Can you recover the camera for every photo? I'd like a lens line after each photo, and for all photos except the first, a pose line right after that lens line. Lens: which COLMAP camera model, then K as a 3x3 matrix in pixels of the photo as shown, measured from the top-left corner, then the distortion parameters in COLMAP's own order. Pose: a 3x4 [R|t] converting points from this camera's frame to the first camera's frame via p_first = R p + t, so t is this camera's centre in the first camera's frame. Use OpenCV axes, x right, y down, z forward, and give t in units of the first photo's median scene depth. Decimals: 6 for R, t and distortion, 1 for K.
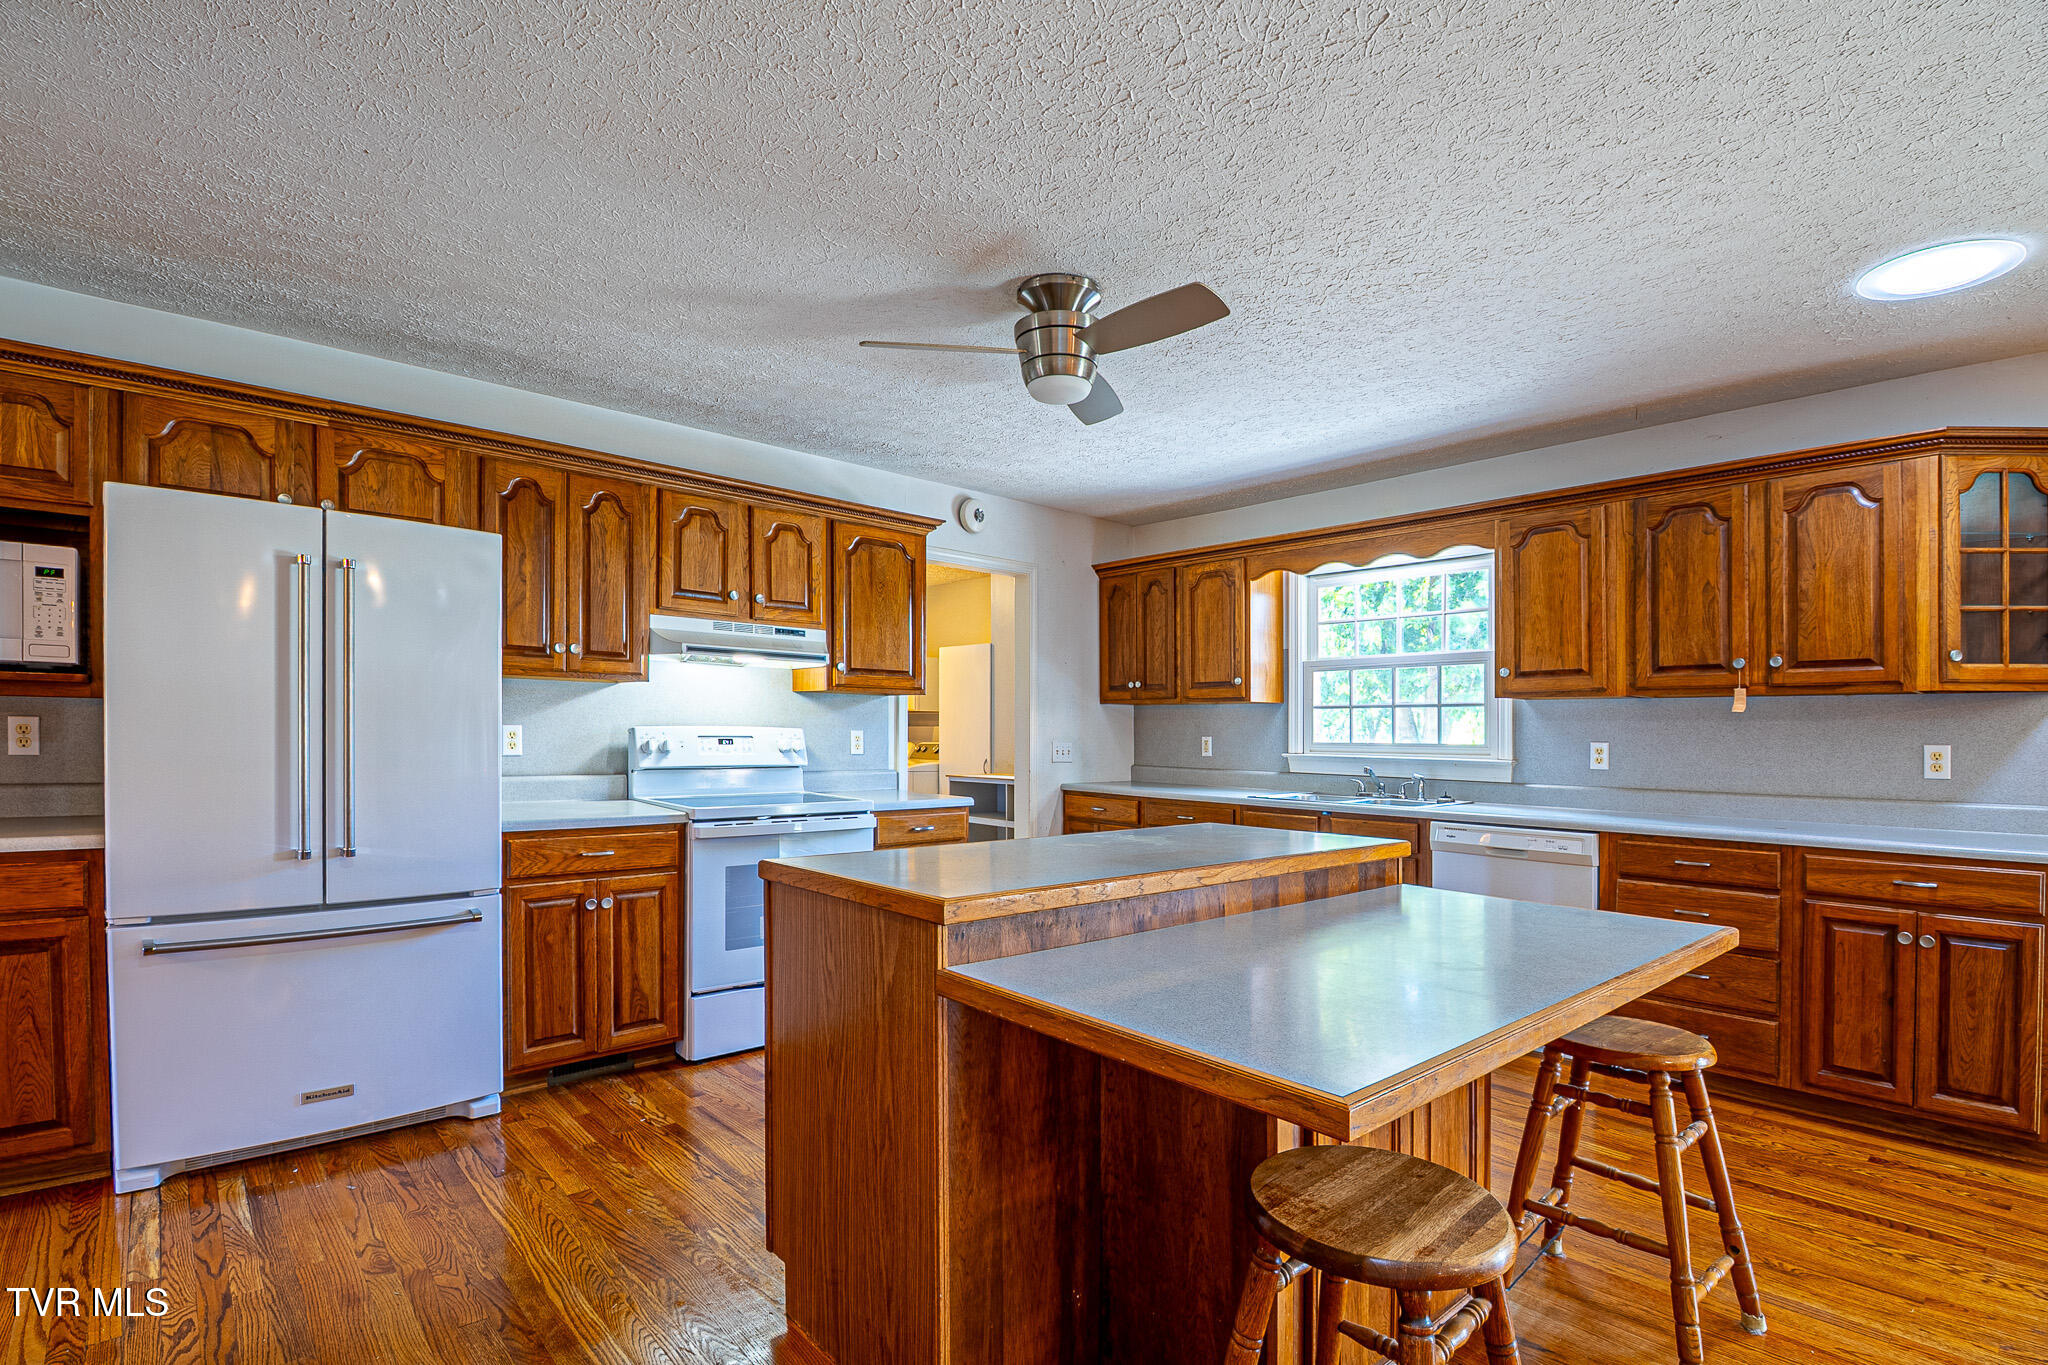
lens RADIAL K [[976.7, 0, 1018.7], [0, 976.7, 725.6], [0, 0, 1]] dist [0.000581, -0.015862]
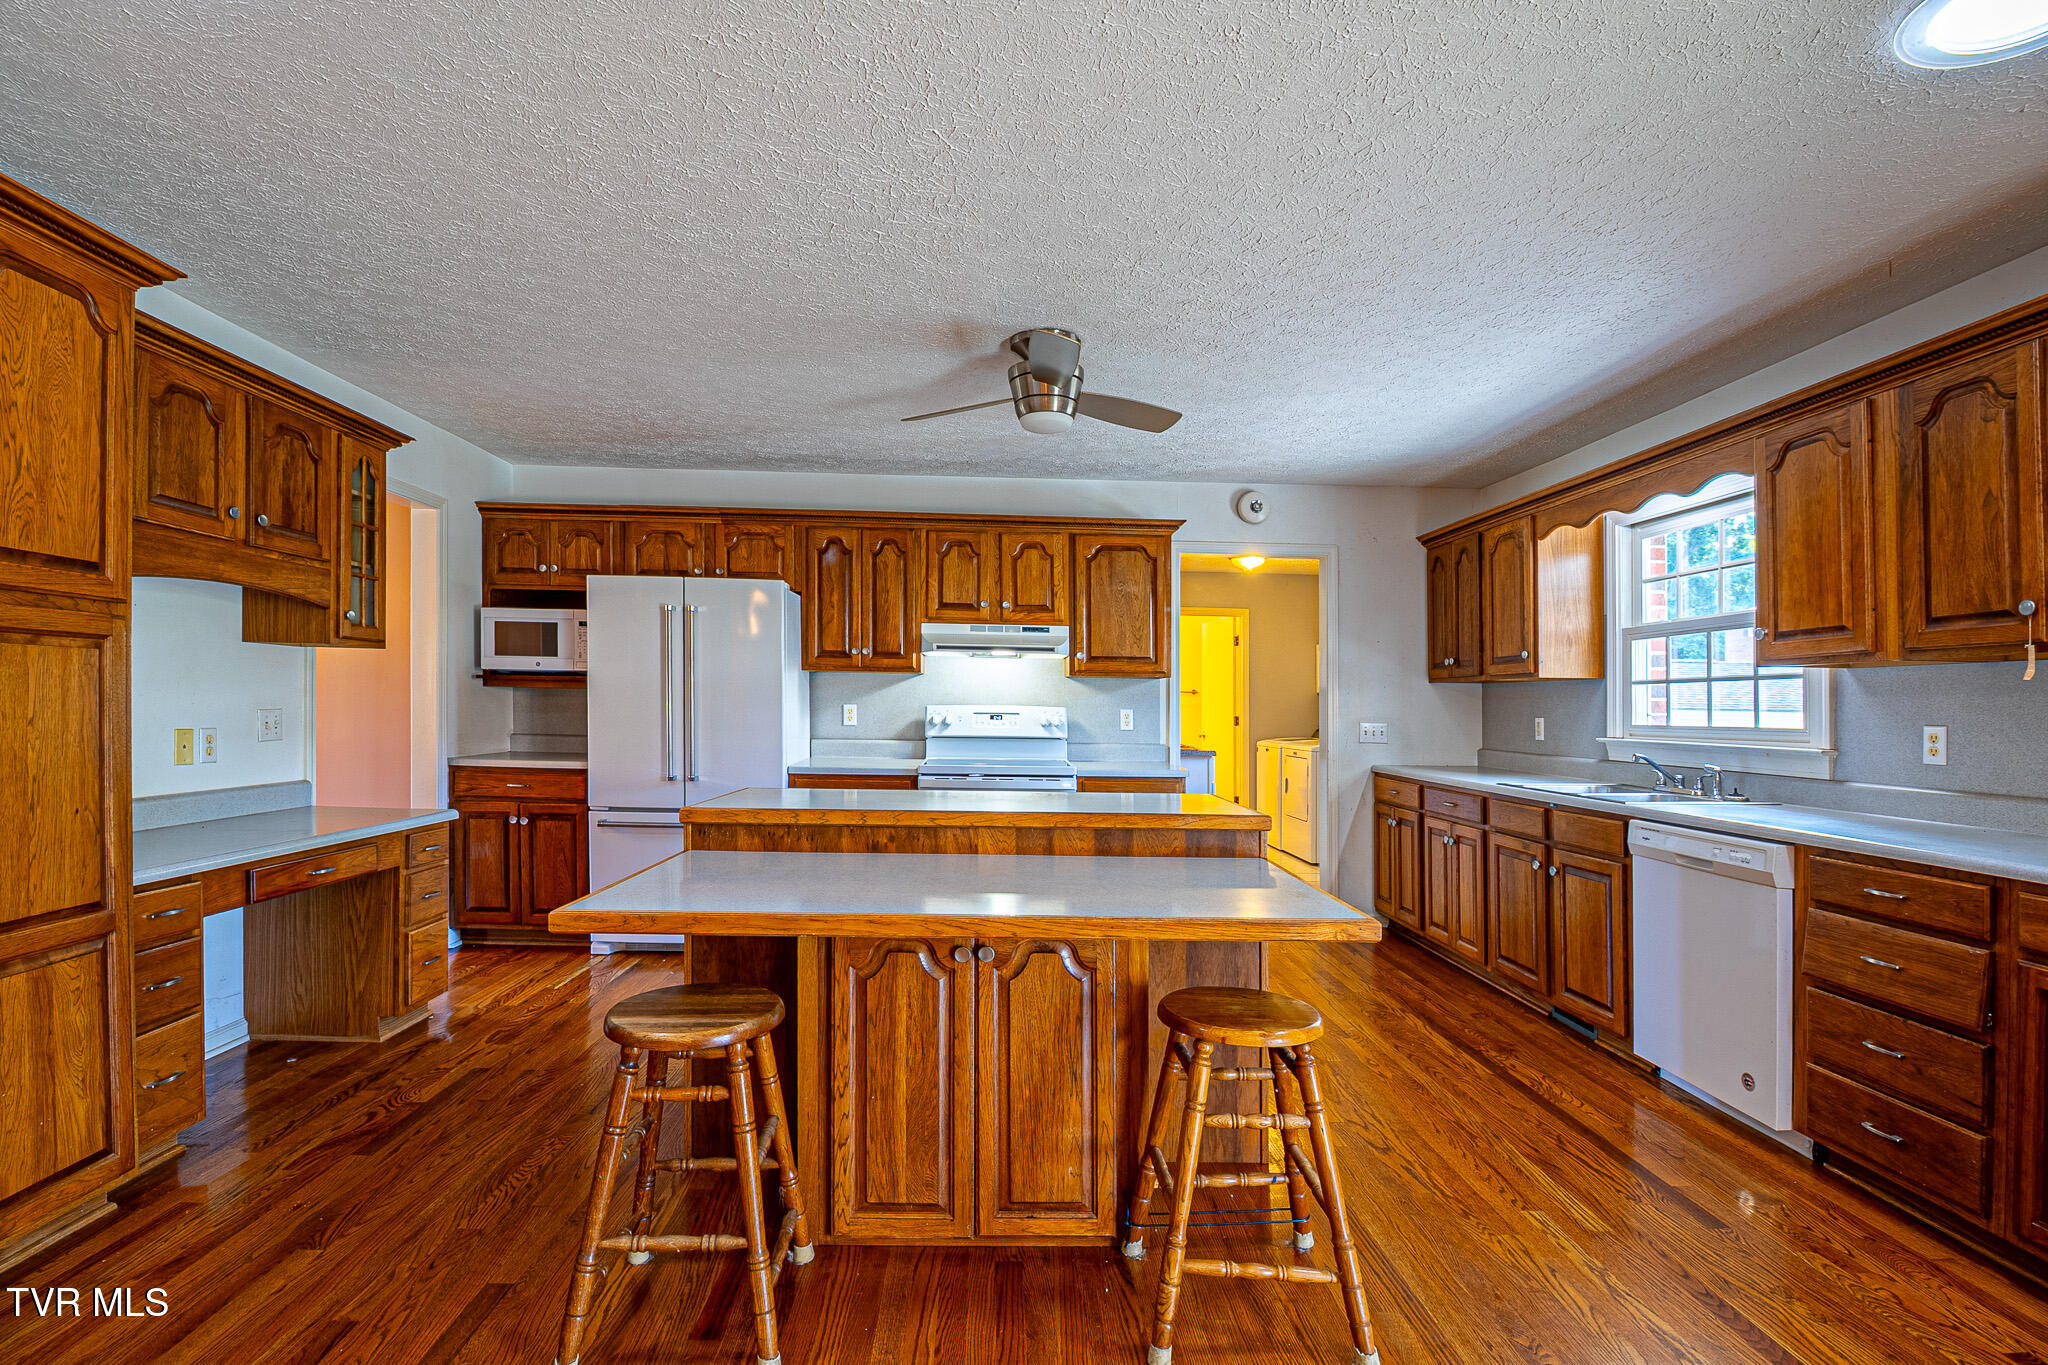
lens RADIAL K [[955.5, 0, 1019.0], [0, 955.5, 700.0], [0, 0, 1]] dist [0.002705, -0.015572]
pose [[0.773621, -0.005395, -0.633626, 0.568209], [-0.001561, 0.999944, -0.010419, 0.007179], [0.633647, 0.009050, 0.773569, 0.053527]]
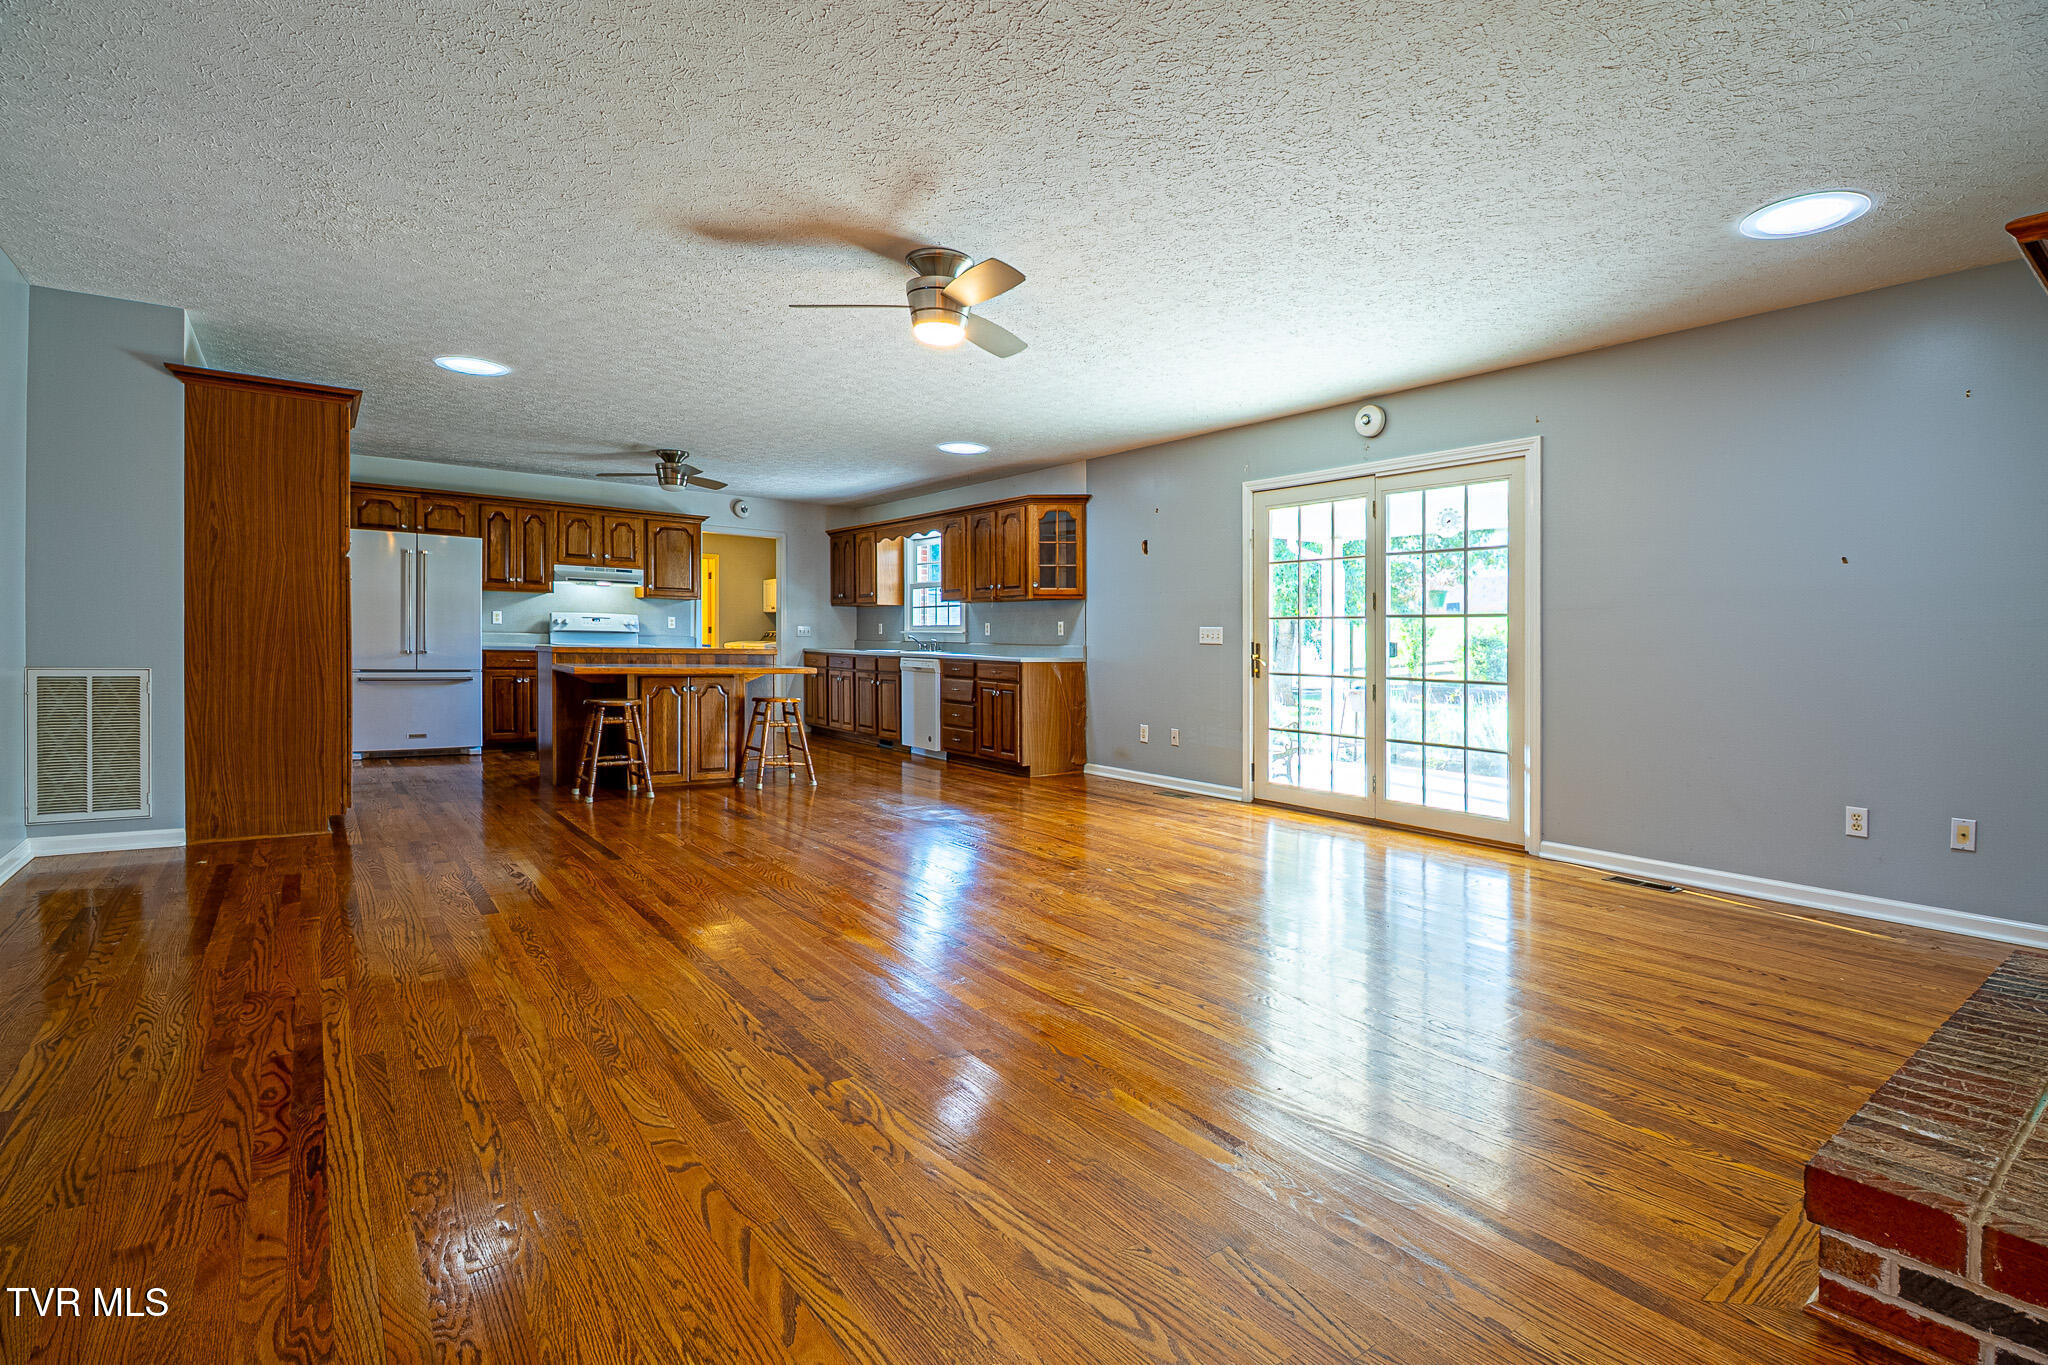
lens RADIAL K [[965.3, 0, 1036.4], [0, 965.3, 643.8], [0, 0, 1]] dist [0.036040, -0.048394]
pose [[0.997211, 0.006368, -0.074362, 0.949987], [-0.005844, 0.999957, 0.007264, 0.052851], [0.074405, -0.006809, 0.997205, -1.241201]]
